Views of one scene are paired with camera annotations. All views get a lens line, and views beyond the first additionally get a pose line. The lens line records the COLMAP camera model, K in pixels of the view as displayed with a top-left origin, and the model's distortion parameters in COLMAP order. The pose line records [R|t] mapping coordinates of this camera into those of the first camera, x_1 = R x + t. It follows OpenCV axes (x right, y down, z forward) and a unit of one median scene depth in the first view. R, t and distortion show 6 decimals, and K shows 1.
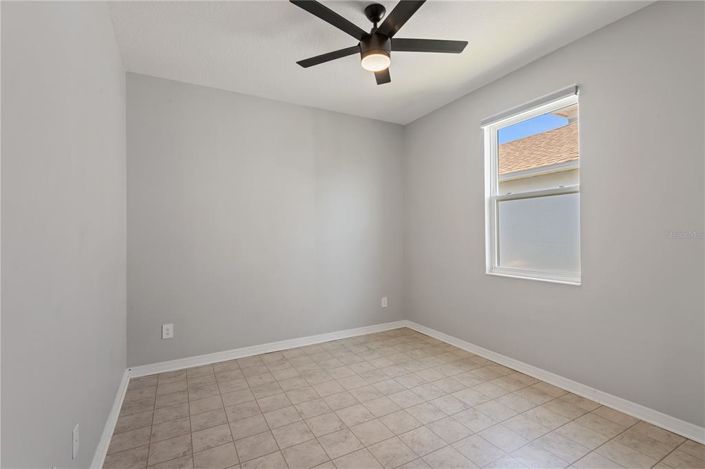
lens RADIAL K [[324.1, 0, 352.5], [0, 324.1, 234.5], [0, 0, 1]] dist [0.001575, -0.000078]
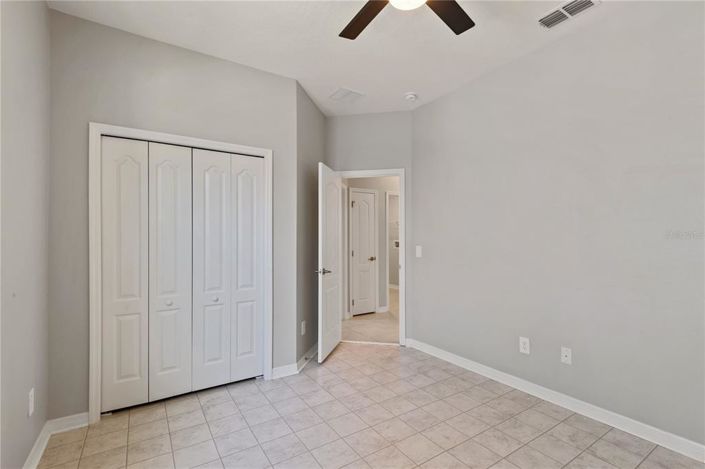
lens RADIAL K [[324.1, 0, 352.5], [0, 324.1, 234.5], [0, 0, 1]] dist [0.001575, -0.000078]
pose [[-0.996671, 0.008996, -0.081029, -0.025436], [0.009611, 0.999928, -0.007209, -0.001775], [0.080958, -0.007964, -0.996686, 1.944316]]
